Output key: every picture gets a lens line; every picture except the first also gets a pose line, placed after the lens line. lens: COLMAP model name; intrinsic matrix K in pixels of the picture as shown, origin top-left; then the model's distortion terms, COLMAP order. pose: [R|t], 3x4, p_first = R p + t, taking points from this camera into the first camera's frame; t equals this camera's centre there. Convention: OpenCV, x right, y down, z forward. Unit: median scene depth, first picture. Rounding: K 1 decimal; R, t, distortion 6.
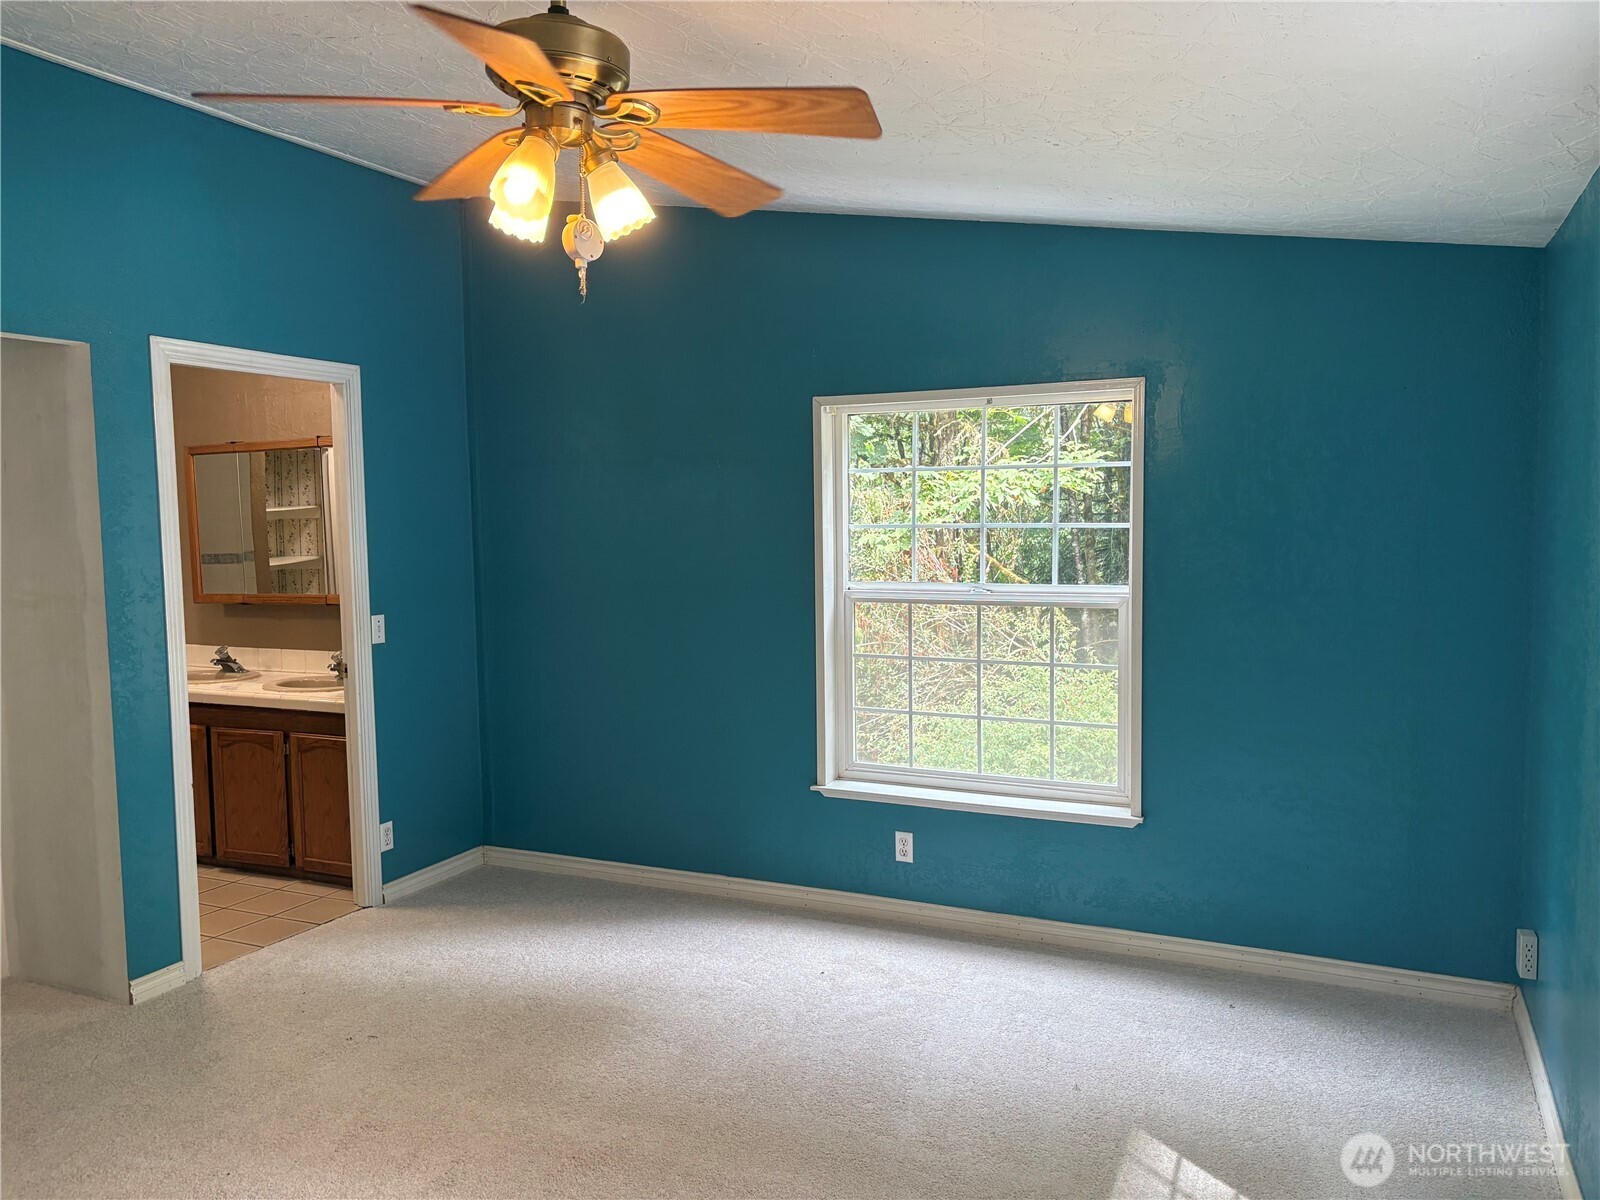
lens RADIAL K [[1203.5, 0, 812.7], [0, 1203.5, 594.1], [0, 0, 1]] dist [0.039727, -0.036791]
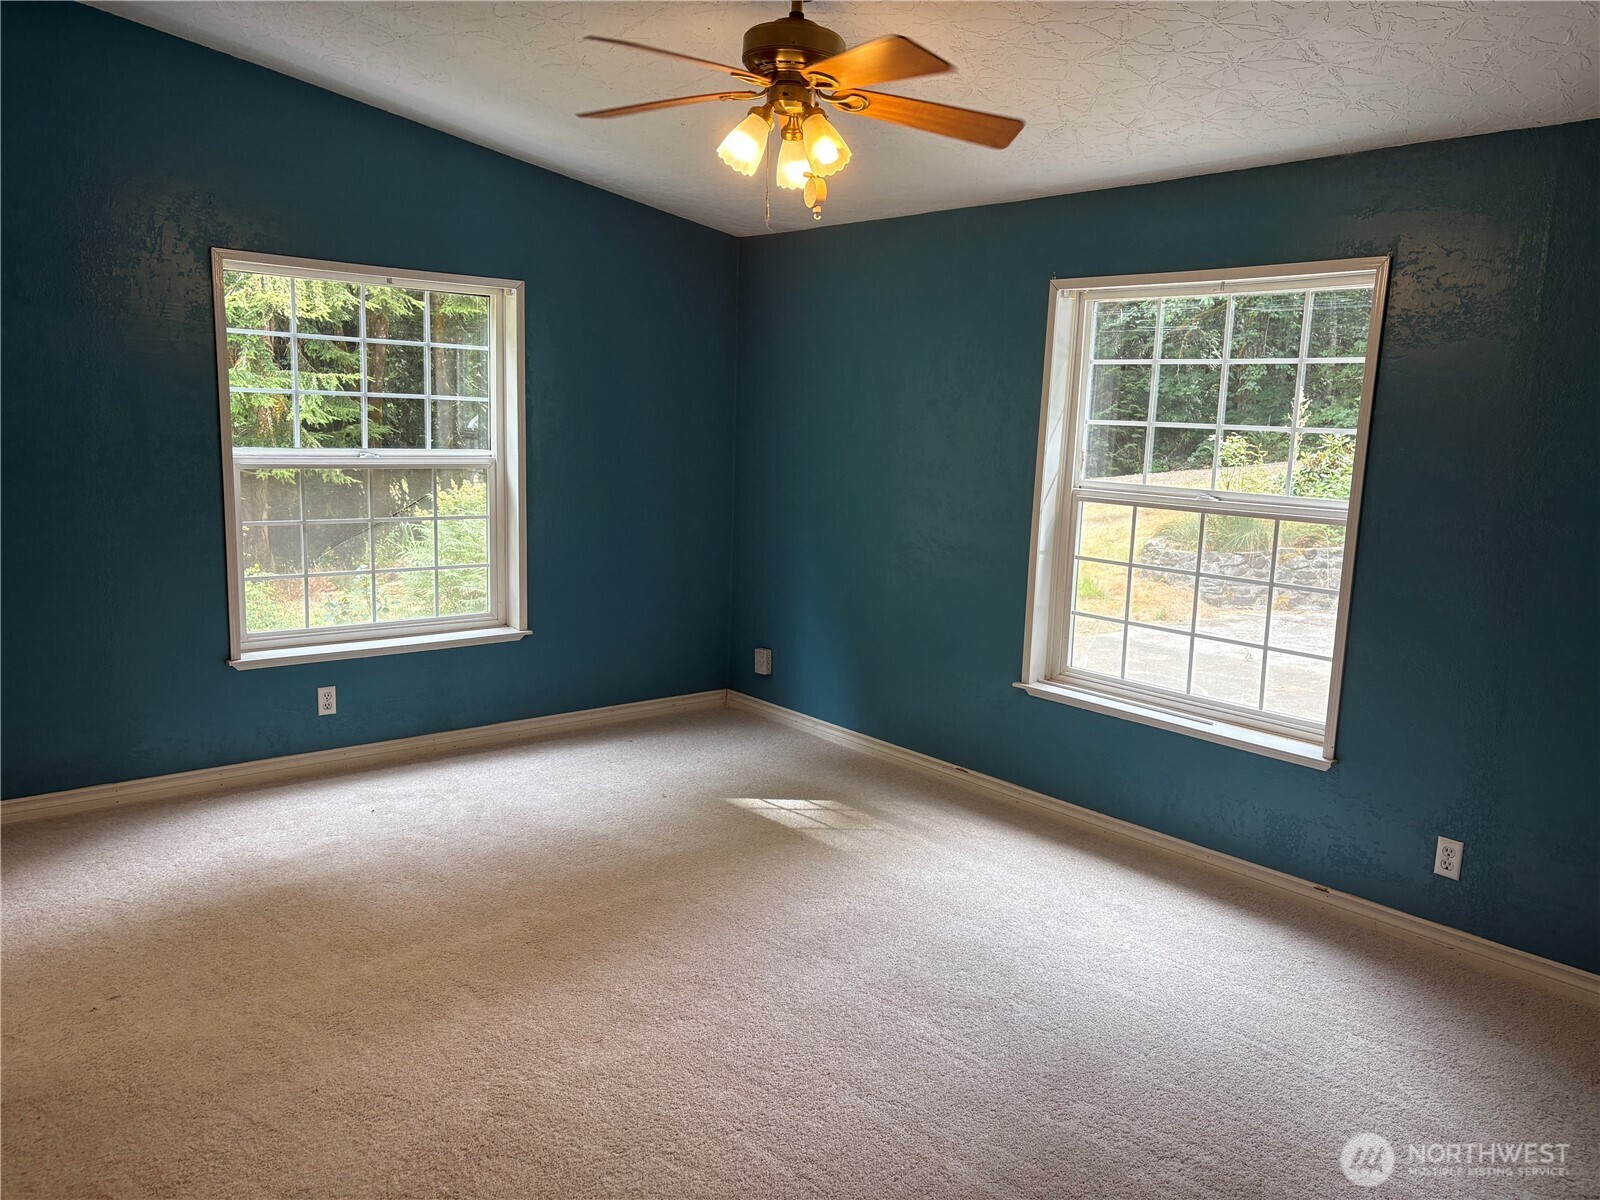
lens RADIAL K [[1203.5, 0, 801.1], [0, 1203.5, 606.9], [0, 0, 1]] dist [0.039727, -0.036791]
pose [[0.436275, -0.130950, 0.890234, -0.902193], [0.025319, 0.990749, 0.133328, -0.004274], [-0.899457, -0.035627, 0.435554, 0.220085]]
